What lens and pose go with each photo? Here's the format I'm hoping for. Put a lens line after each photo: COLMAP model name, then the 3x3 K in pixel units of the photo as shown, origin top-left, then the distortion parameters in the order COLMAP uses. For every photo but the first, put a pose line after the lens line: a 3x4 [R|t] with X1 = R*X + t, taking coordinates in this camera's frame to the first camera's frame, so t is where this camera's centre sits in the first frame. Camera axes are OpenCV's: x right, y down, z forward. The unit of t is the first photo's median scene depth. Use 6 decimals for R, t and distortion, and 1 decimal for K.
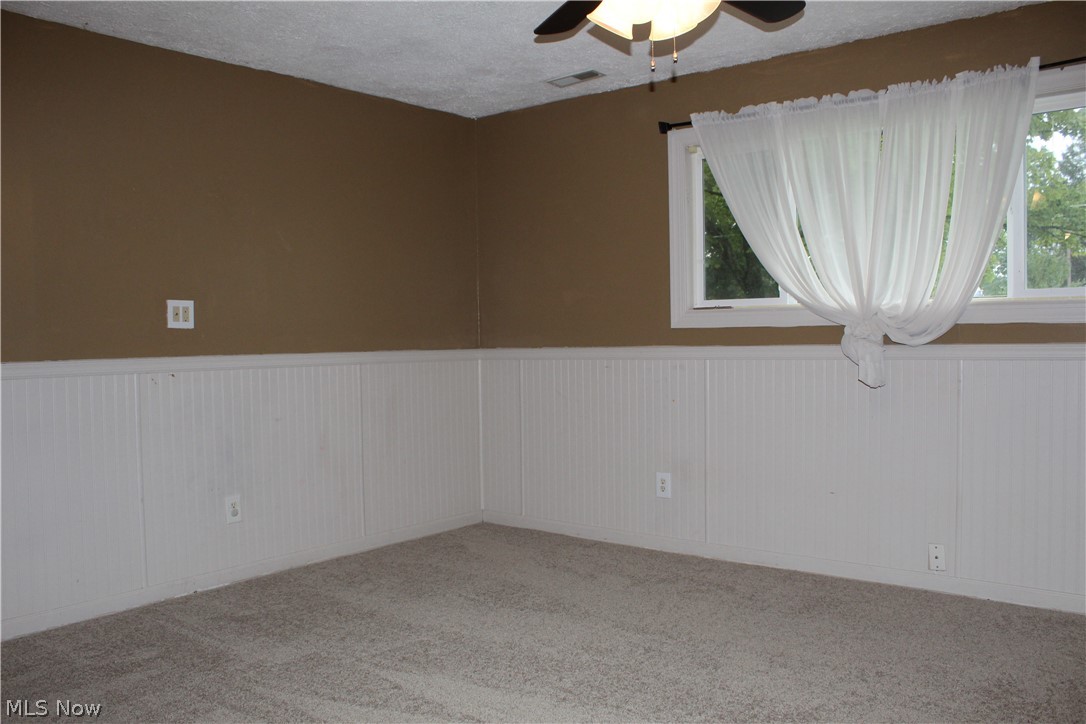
lens RADIAL K [[908.1, 0, 549.9], [0, 908.1, 364.2], [0, 0, 1]] dist [-0.141704, 0.109814]
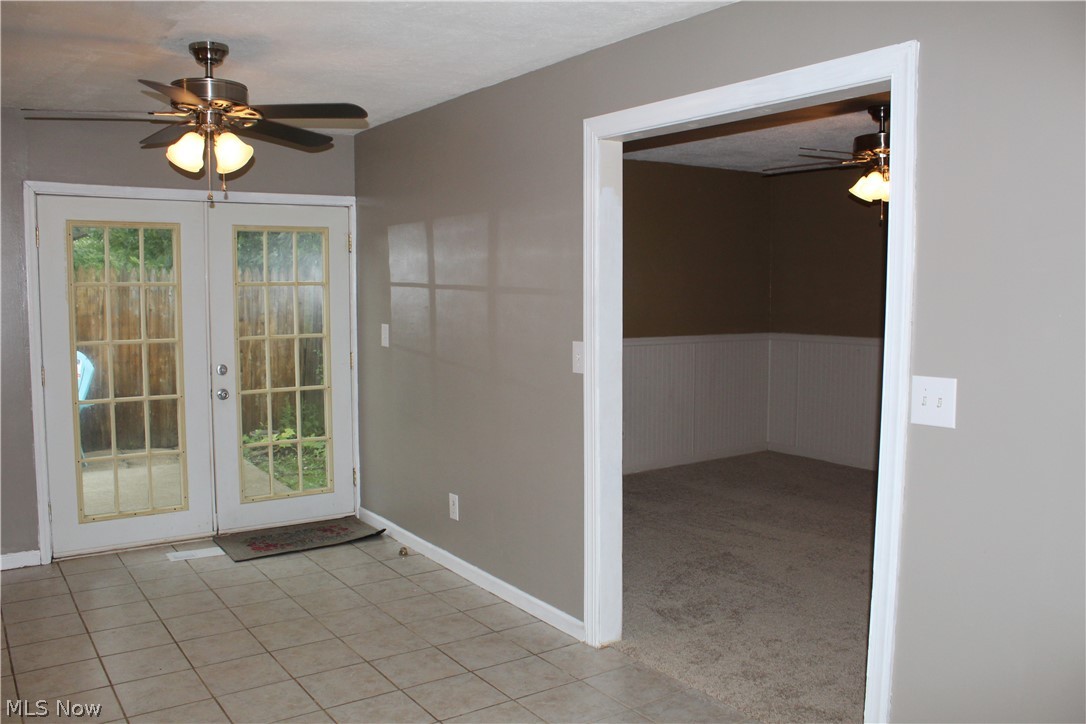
lens RADIAL K [[908.1, 0, 549.9], [0, 908.1, 364.2], [0, 0, 1]] dist [-0.141704, 0.109814]
pose [[0.960688, 0.037304, -0.275111, -0.019718], [-0.020688, 0.997796, 0.063053, -0.057497], [0.276857, -0.054882, 0.959343, -0.567512]]
